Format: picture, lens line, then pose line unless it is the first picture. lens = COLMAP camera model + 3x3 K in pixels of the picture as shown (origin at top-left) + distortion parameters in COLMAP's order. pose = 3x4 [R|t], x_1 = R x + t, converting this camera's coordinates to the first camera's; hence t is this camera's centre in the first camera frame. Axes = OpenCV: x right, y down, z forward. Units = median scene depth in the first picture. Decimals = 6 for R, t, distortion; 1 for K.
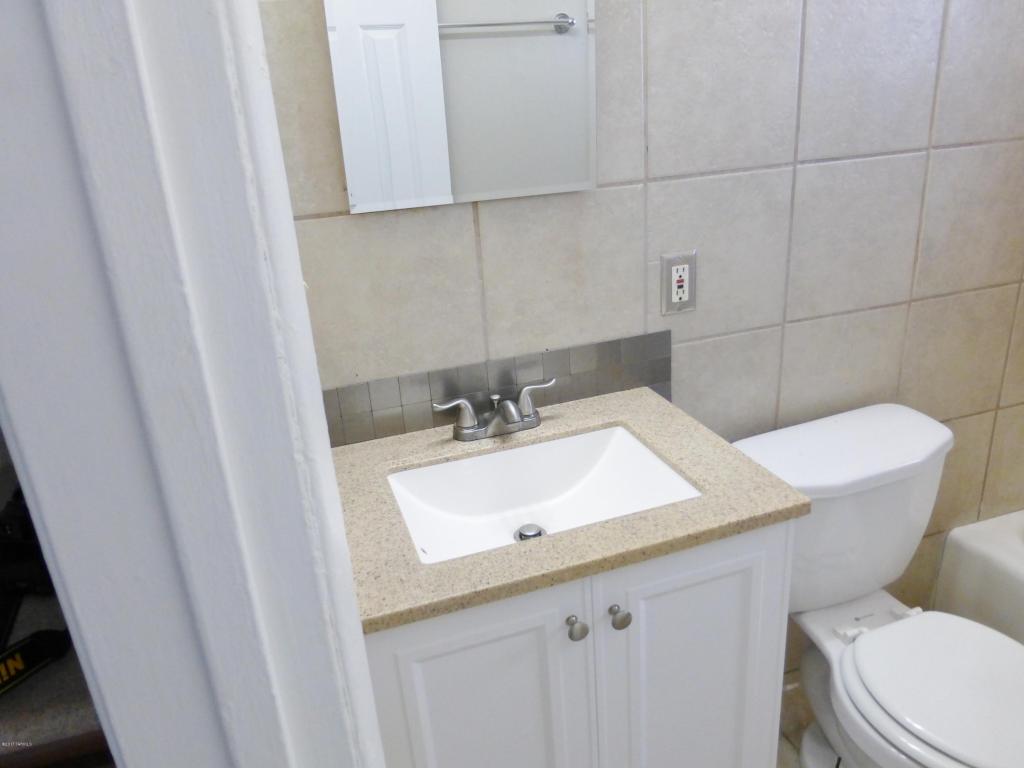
lens RADIAL K [[749.7, 0, 511.7], [0, 749.7, 386.7], [0, 0, 1]] dist [-0.035343, 0.003663]
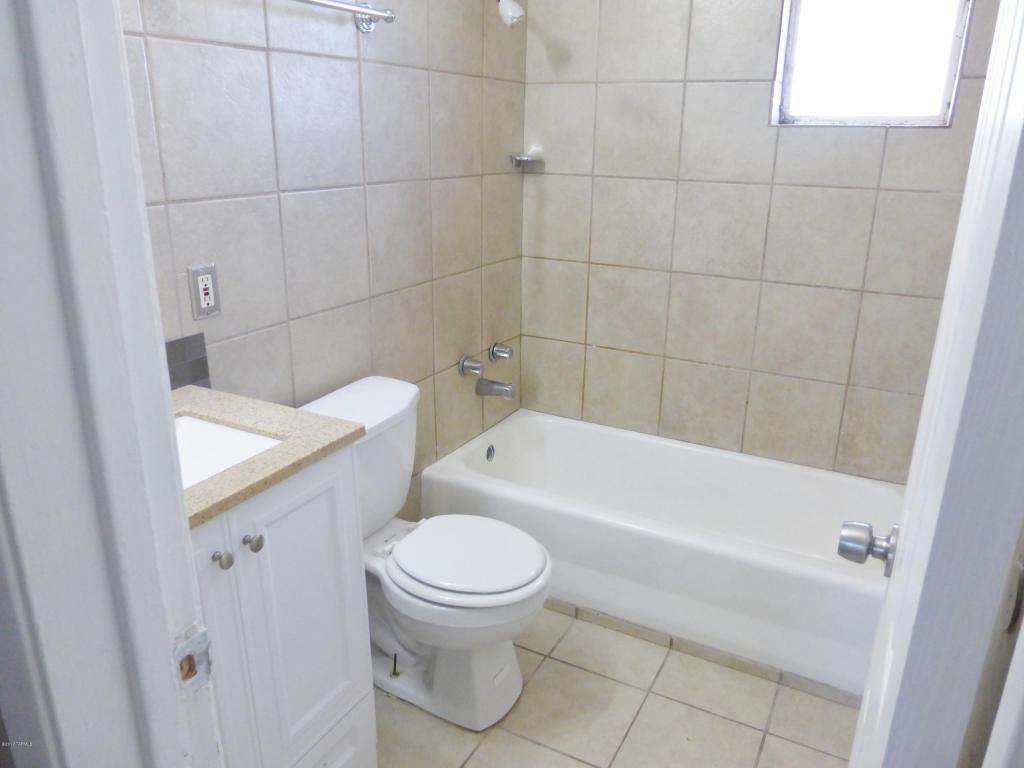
lens RADIAL K [[749.7, 0, 512.7], [0, 749.7, 384.2], [0, 0, 1]] dist [-0.035343, 0.003663]
pose [[0.716170, -0.143519, 0.683010, -0.243885], [0.196806, 0.980442, -0.000343, 0.097643], [-0.669603, 0.134666, 0.730409, -0.144977]]
